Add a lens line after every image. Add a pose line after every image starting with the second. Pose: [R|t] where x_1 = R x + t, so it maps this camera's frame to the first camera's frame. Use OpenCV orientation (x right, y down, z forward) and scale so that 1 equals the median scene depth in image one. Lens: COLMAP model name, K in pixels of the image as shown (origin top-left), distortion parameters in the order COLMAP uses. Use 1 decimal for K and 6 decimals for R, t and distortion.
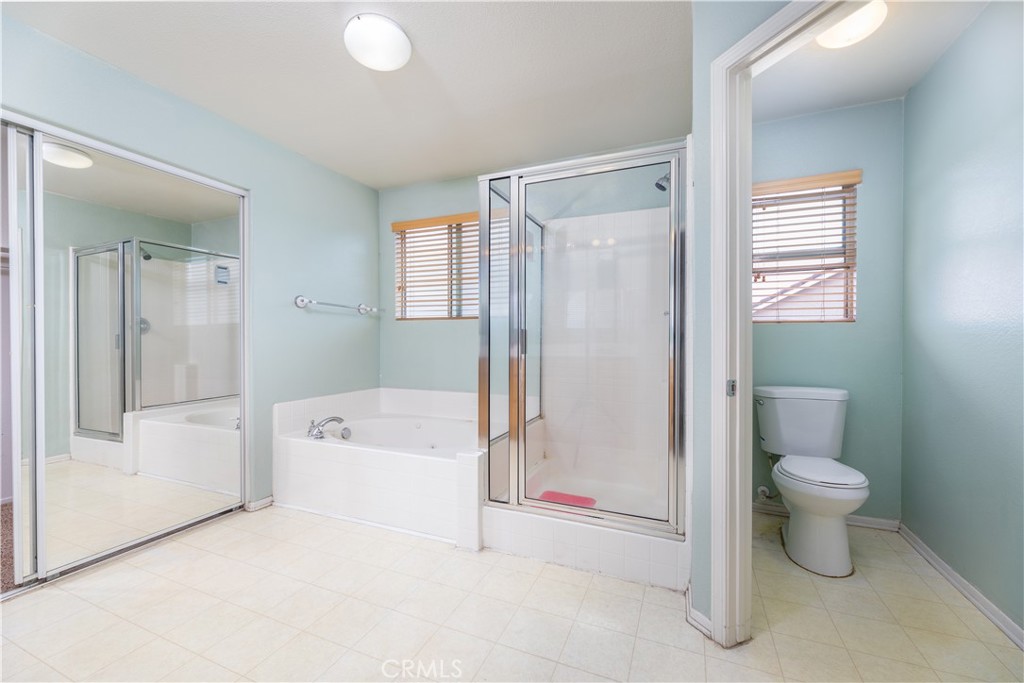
lens RADIAL K [[417.9, 0, 508.9], [0, 417.9, 338.8], [0, 0, 1]] dist [0.000575, 0.000182]
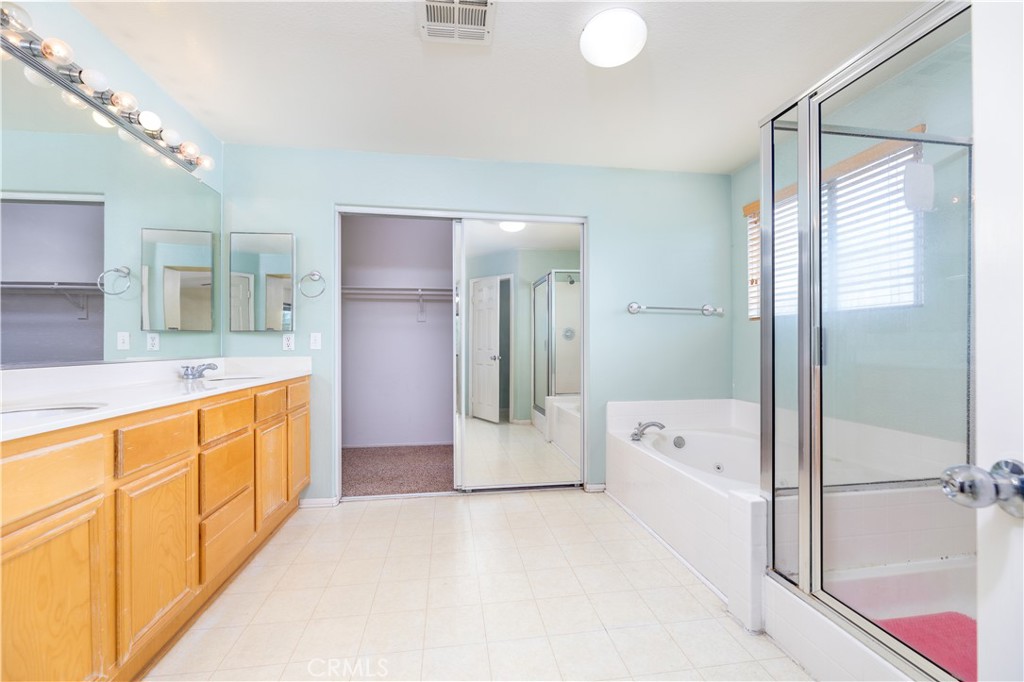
lens RADIAL K [[417.9, 0, 508.9], [0, 417.9, 338.3], [0, 0, 1]] dist [0.000575, 0.000182]
pose [[0.528717, -0.014508, -0.848674, 0.262518], [0.004791, 0.999889, -0.014108, 0.001796], [0.848785, 0.003394, 0.528728, 0.199045]]
